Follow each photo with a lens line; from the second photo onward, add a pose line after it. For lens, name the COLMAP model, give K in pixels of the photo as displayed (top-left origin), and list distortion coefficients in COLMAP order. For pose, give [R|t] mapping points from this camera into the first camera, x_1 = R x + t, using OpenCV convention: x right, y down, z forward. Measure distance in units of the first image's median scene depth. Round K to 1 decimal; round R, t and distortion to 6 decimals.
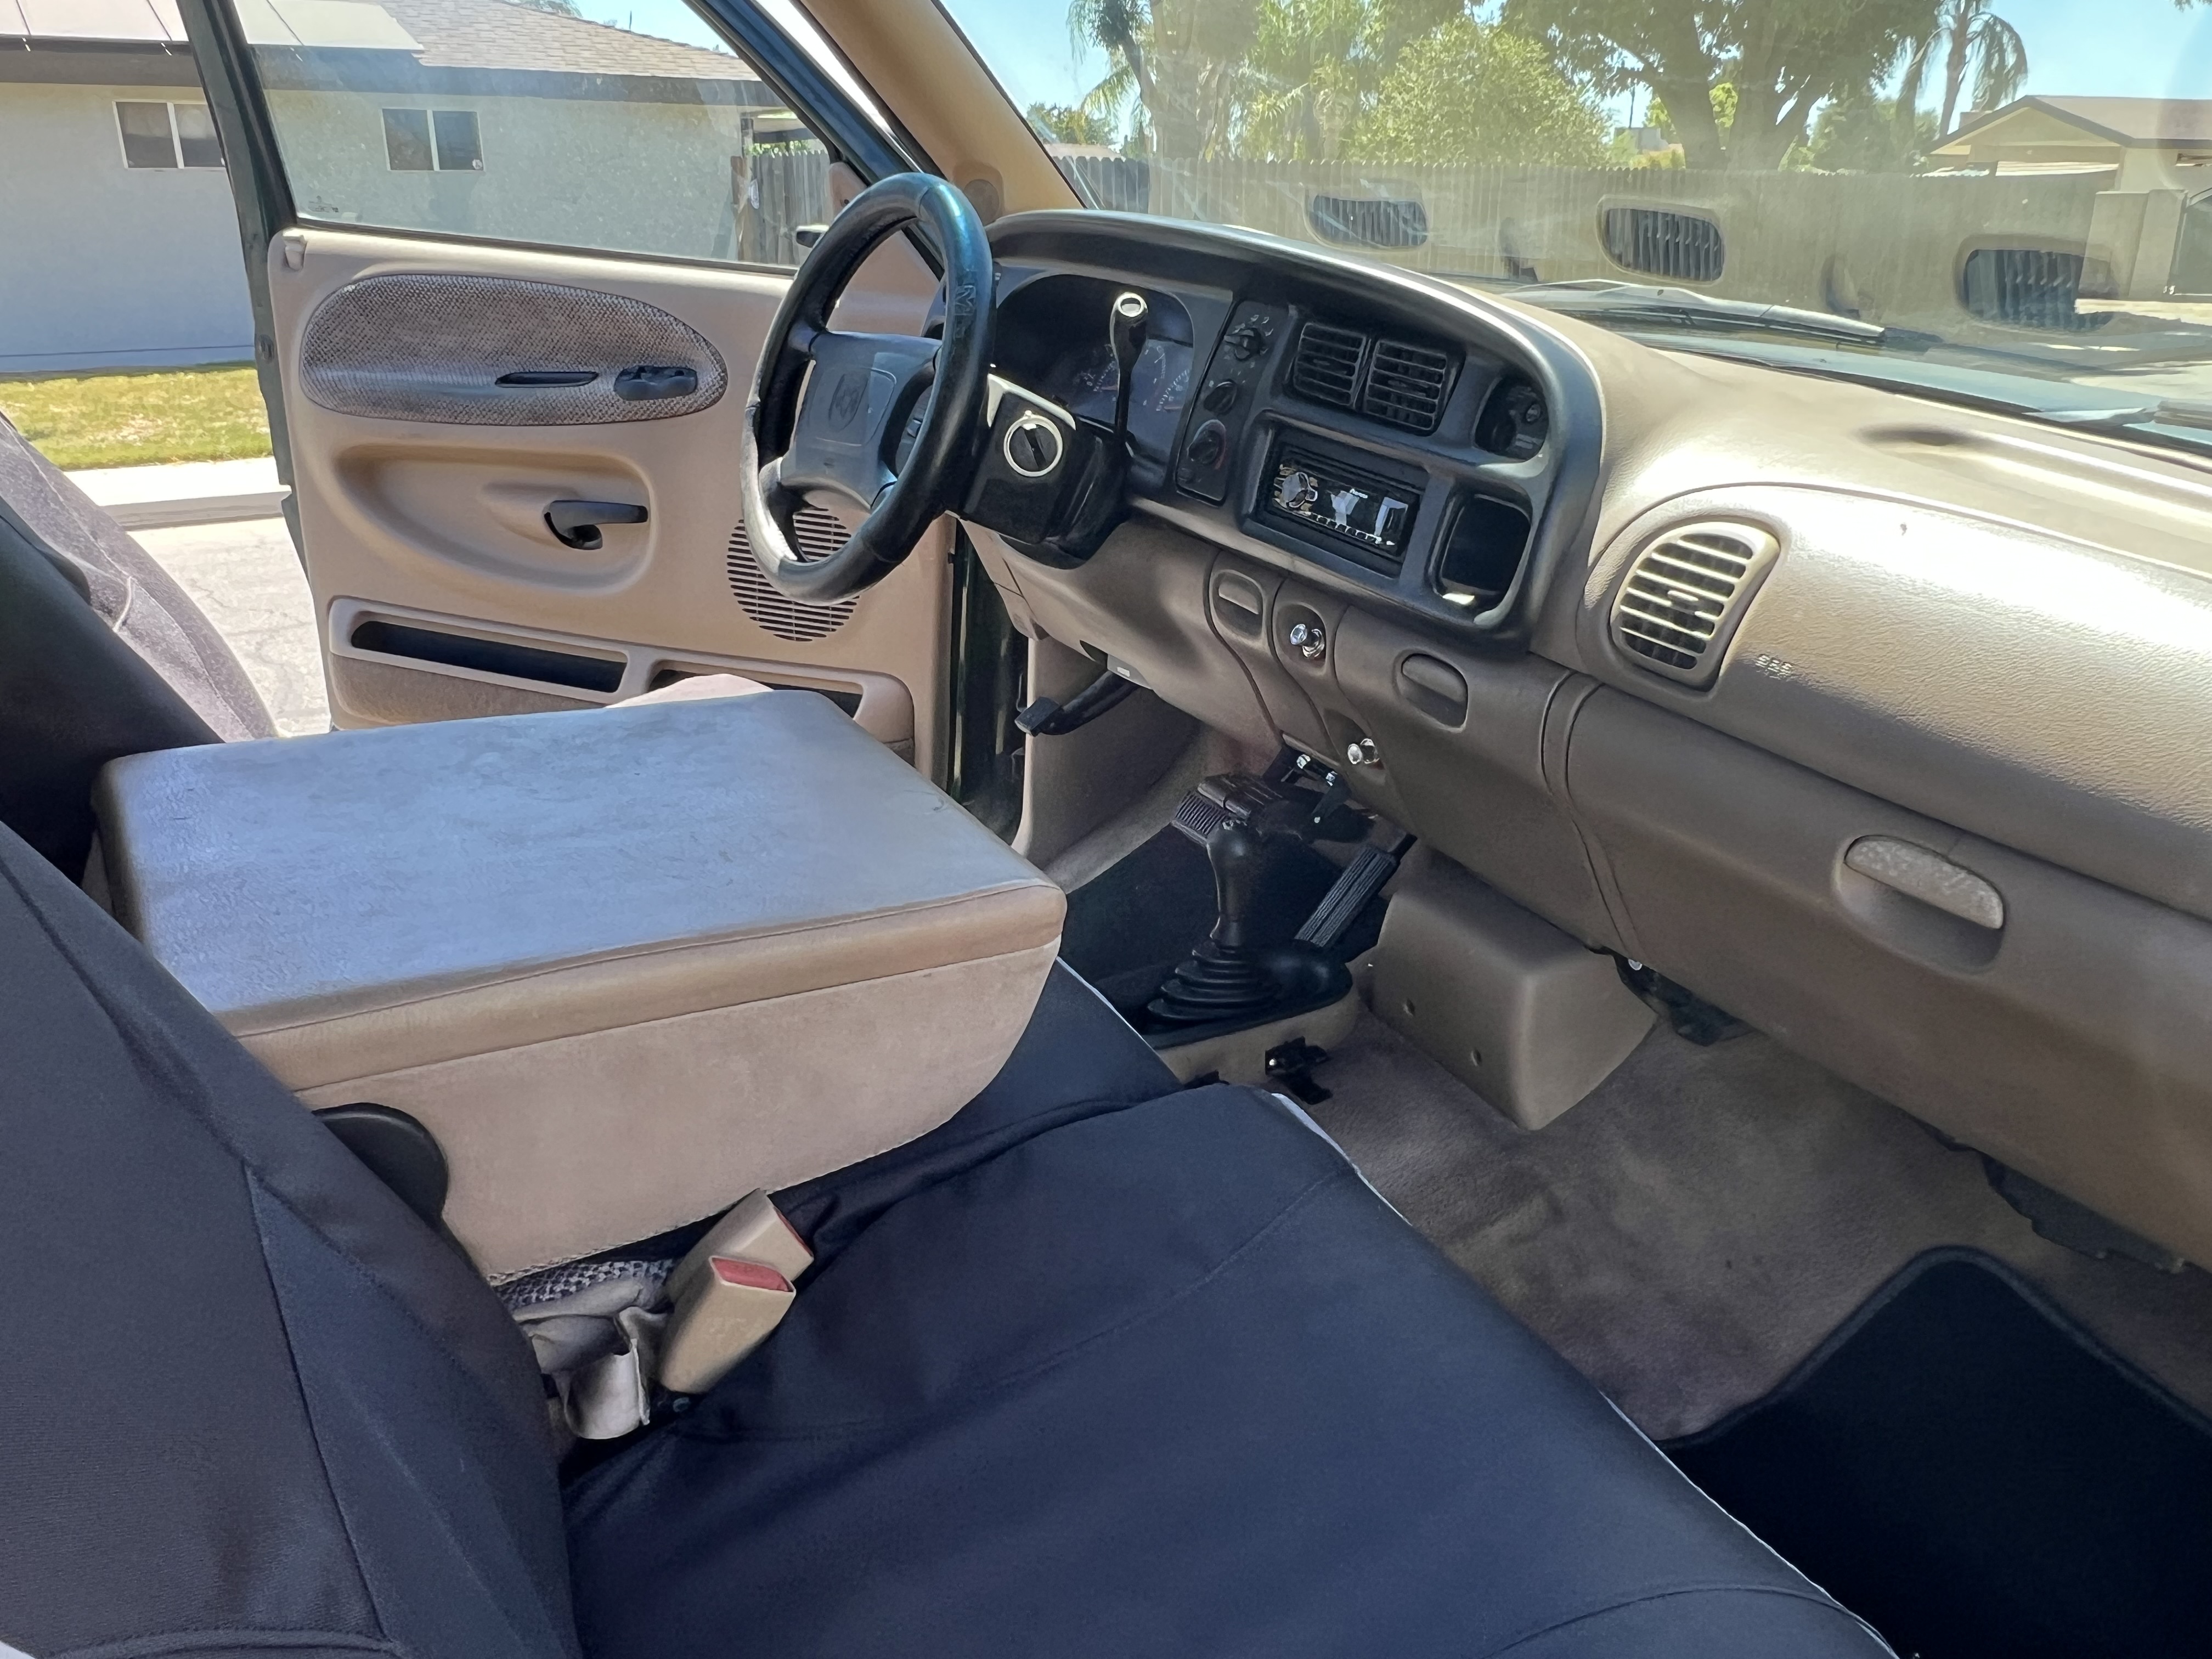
lens RADIAL K [[1662.5, 0, 1104.3], [0, 1662.5, 811.0], [0, 0, 1]] dist [0.013440, -0.017487]
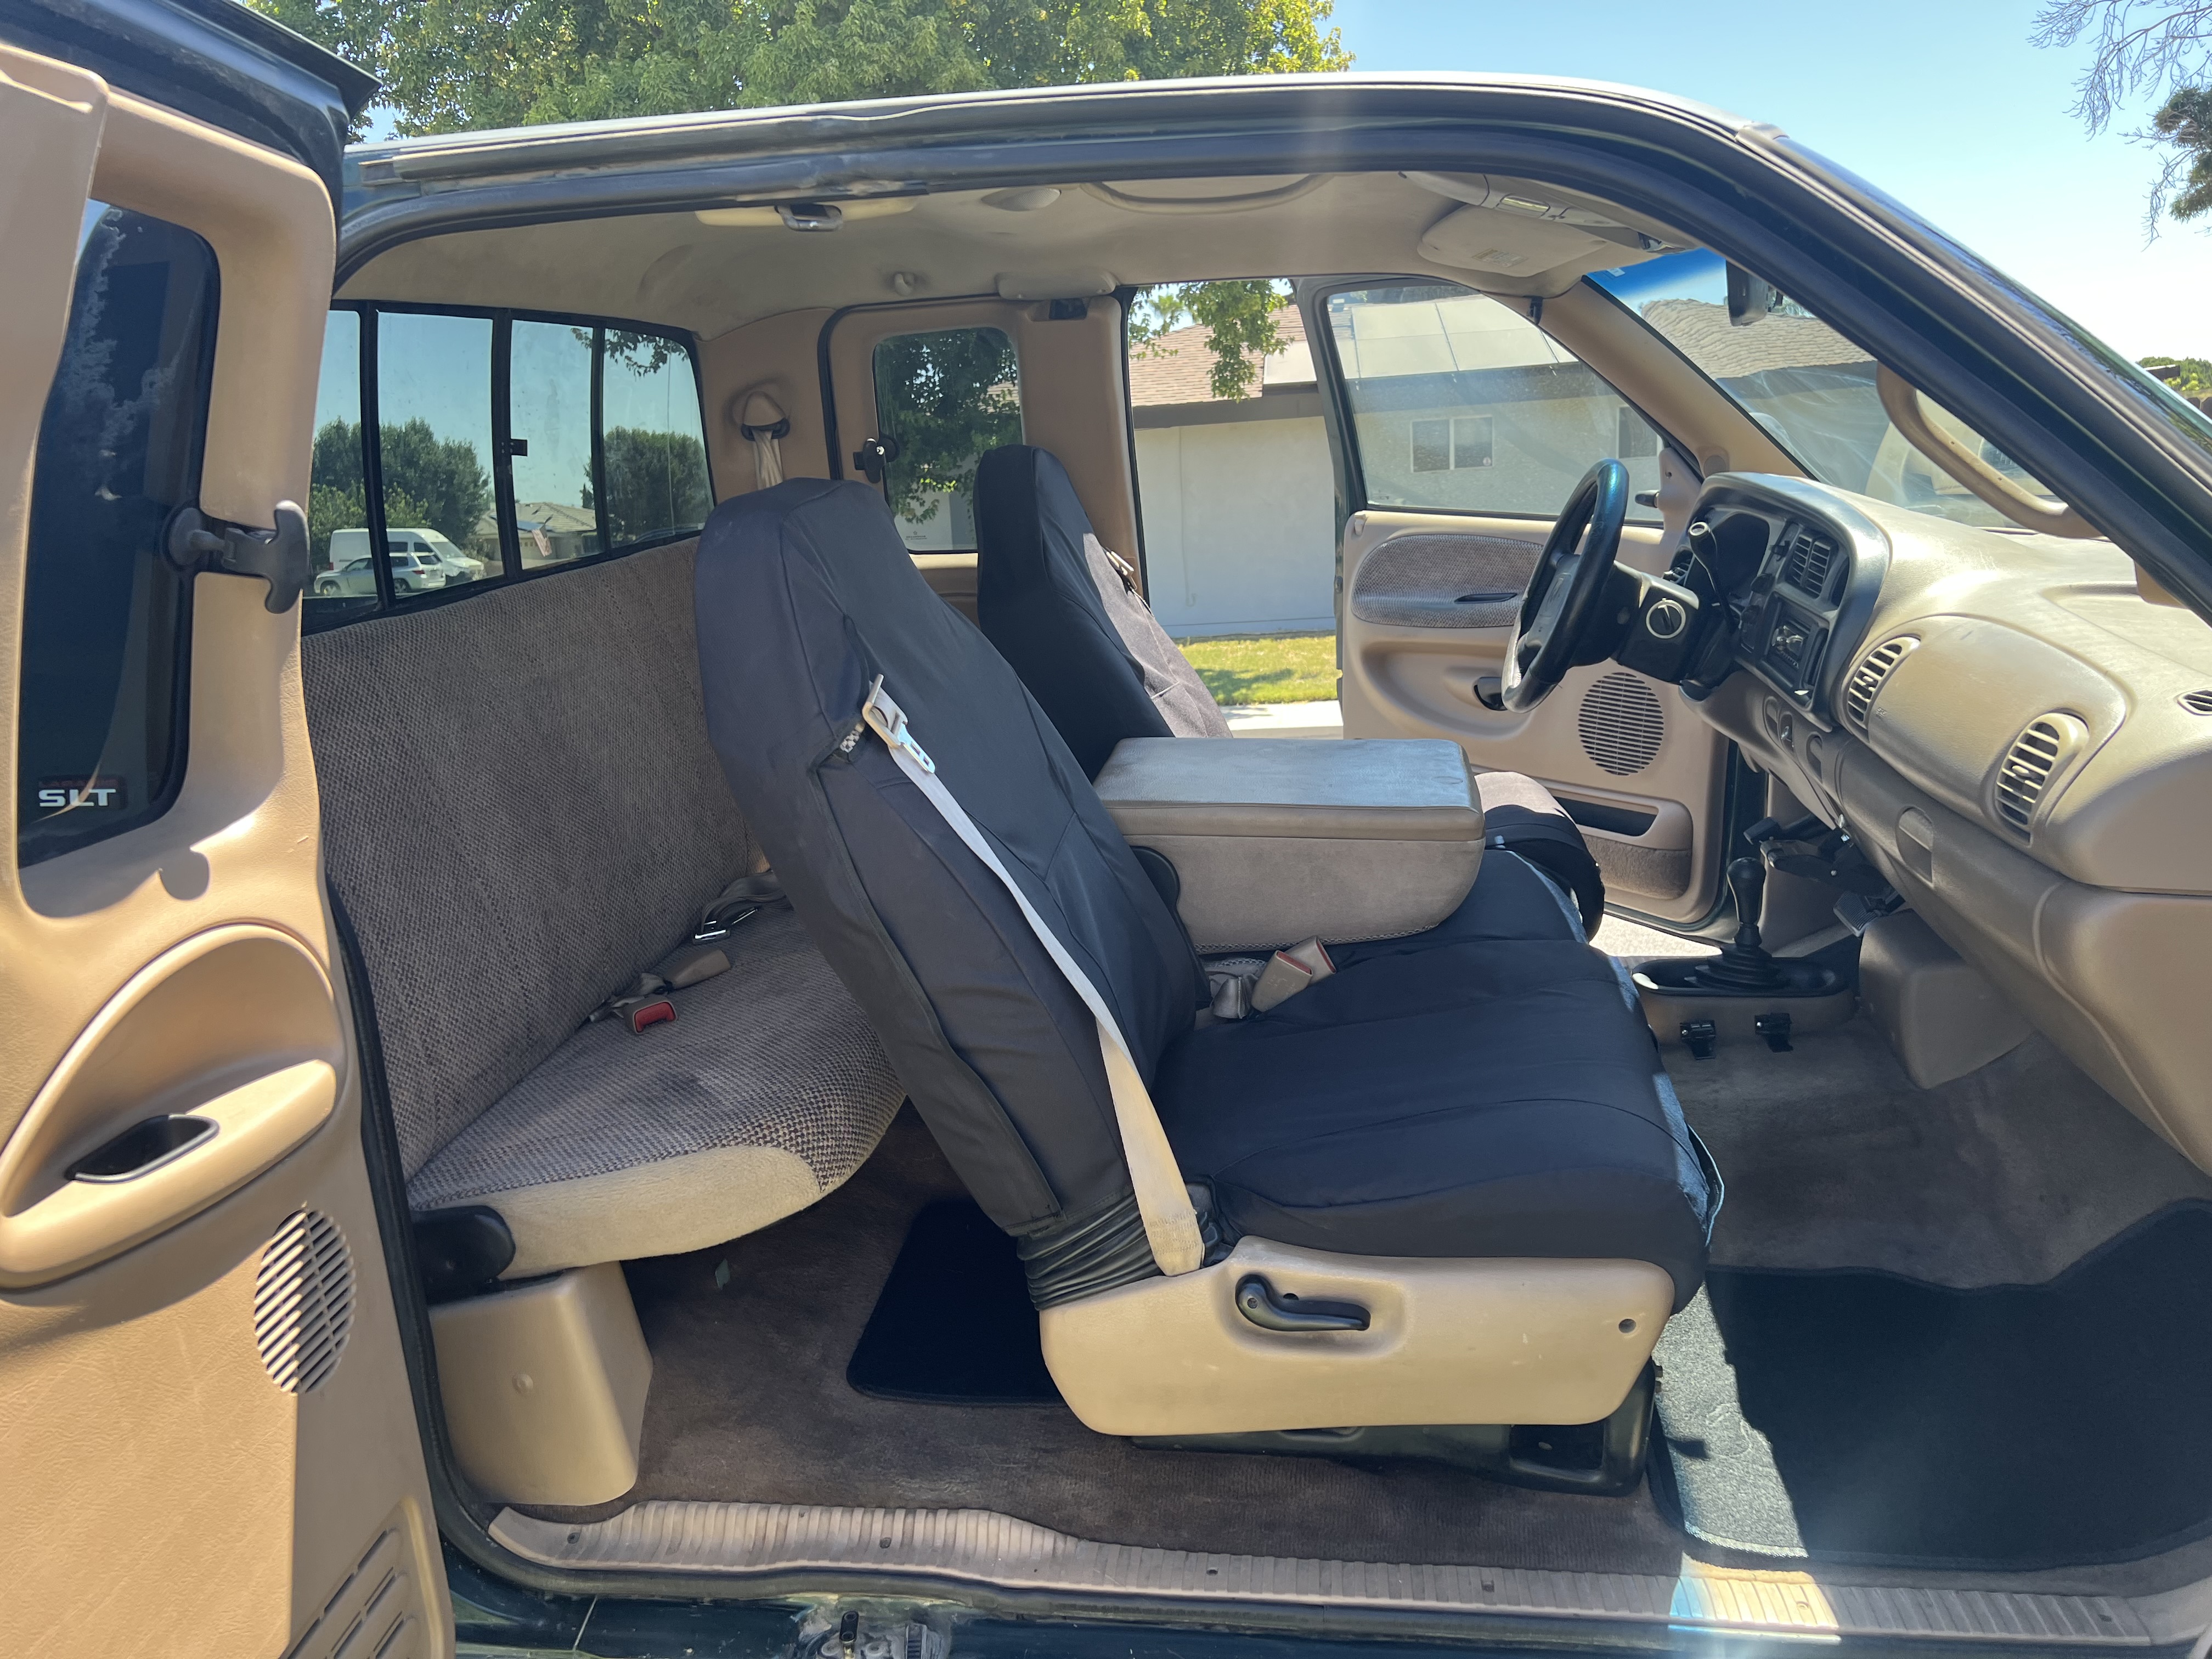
lens RADIAL K [[1662.5, 0, 1104.0], [0, 1662.5, 833.9], [0, 0, 1]] dist [0.013440, -0.017487]
pose [[0.761793, 0.073755, -0.643608, 0.546225], [-0.163470, 0.983233, -0.080814, 0.182477], [0.626856, 0.166774, 0.761077, -0.466612]]
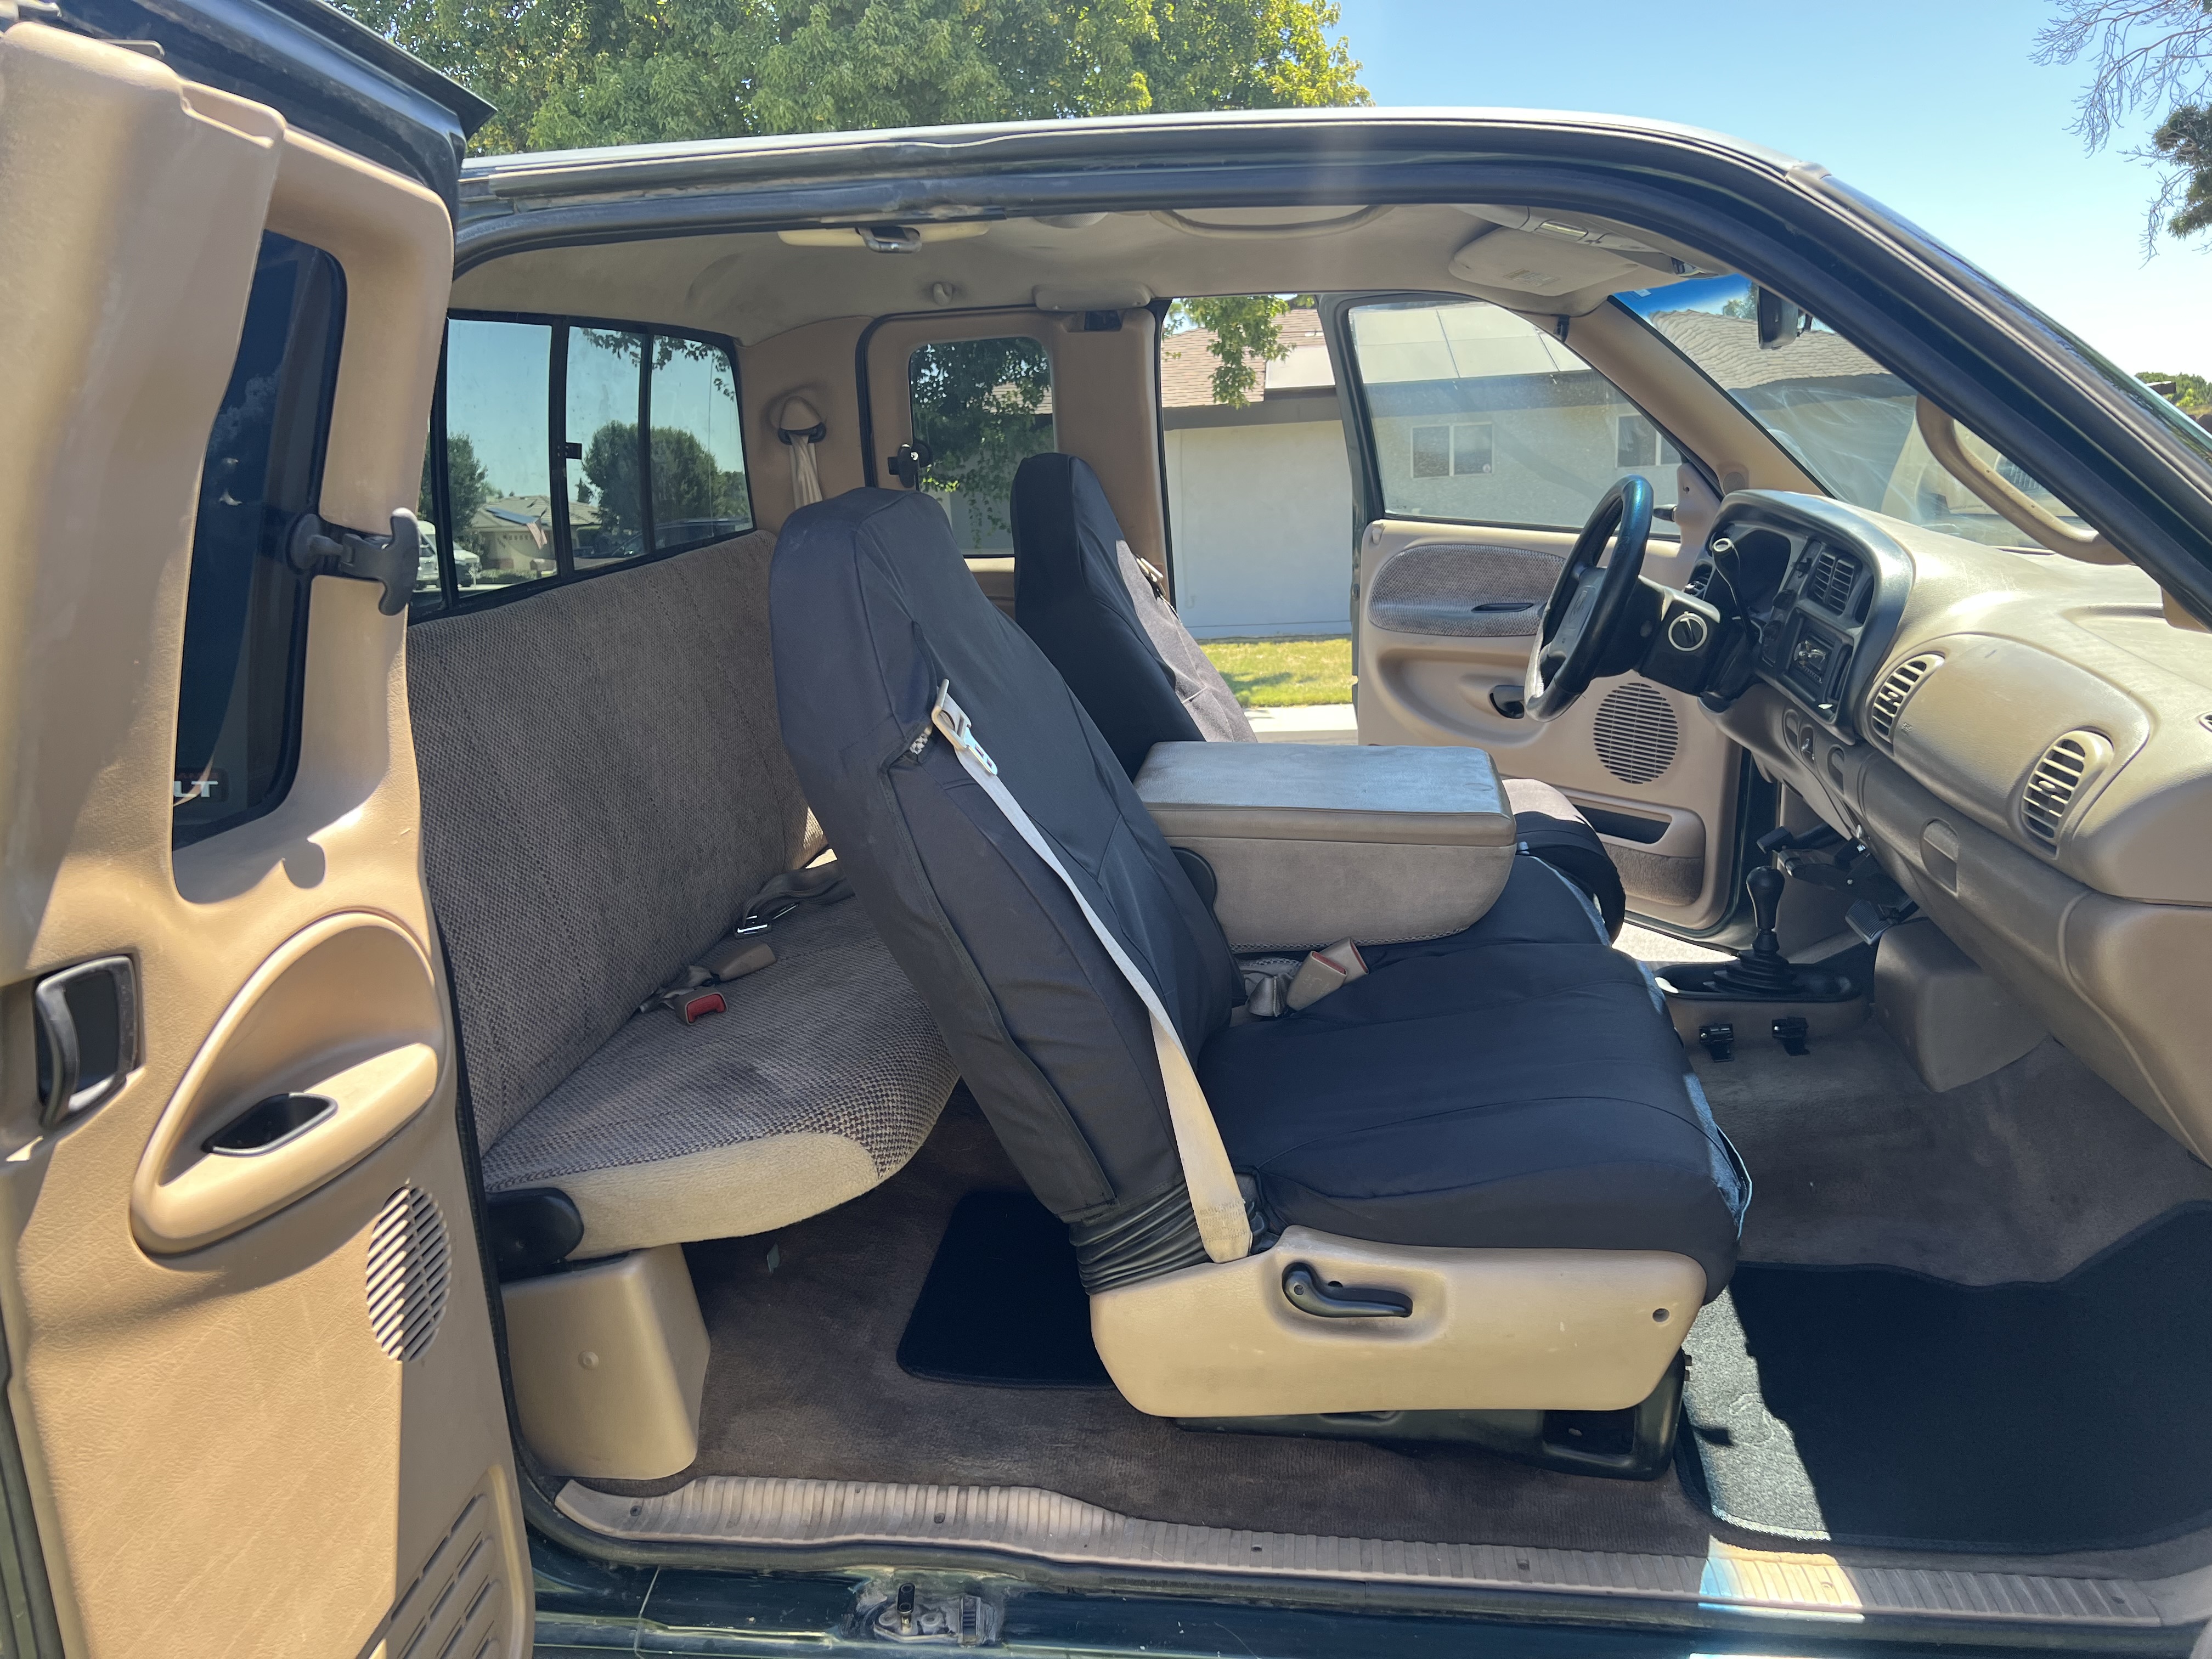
lens RADIAL K [[1662.5, 0, 1101.7], [0, 1662.5, 832.6], [0, 0, 1]] dist [0.013440, -0.017487]
pose [[0.763574, 0.082259, -0.640459, 0.538880], [-0.174969, 0.981104, -0.082593, 0.191288], [0.621563, 0.175126, 0.763538, -0.516183]]
